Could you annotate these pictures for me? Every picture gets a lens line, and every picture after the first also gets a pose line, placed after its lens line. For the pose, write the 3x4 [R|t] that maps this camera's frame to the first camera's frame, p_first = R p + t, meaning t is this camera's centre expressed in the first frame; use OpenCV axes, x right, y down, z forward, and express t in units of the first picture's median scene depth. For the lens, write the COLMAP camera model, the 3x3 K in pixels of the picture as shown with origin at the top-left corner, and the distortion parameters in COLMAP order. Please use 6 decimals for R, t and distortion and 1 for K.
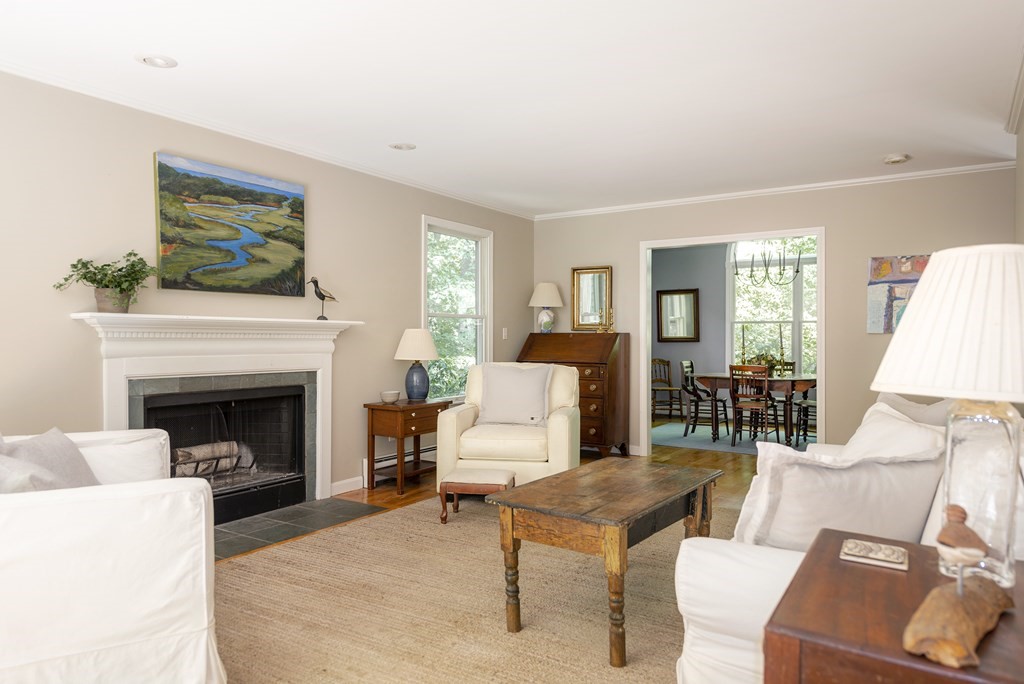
lens RADIAL K [[656.4, 0, 488.1], [0, 656.4, 332.4], [0, 0, 1]] dist [0.021825, 0.001389]
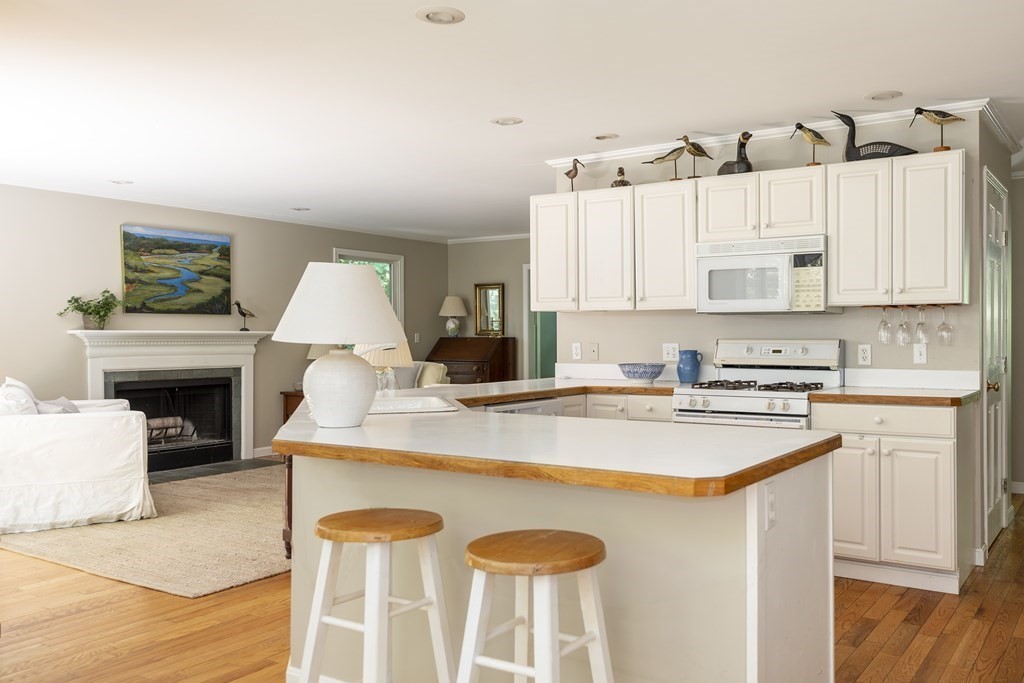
lens RADIAL K [[777.4, 0, 561.9], [0, 777.4, 329.9], [0, 0, 1]] dist [0.031194, -0.009905]
pose [[0.999314, -0.005839, 0.036573, 0.399136], [0.005908, 0.999981, -0.001795, -0.015324], [-0.036562, 0.002010, 0.999329, -0.758548]]
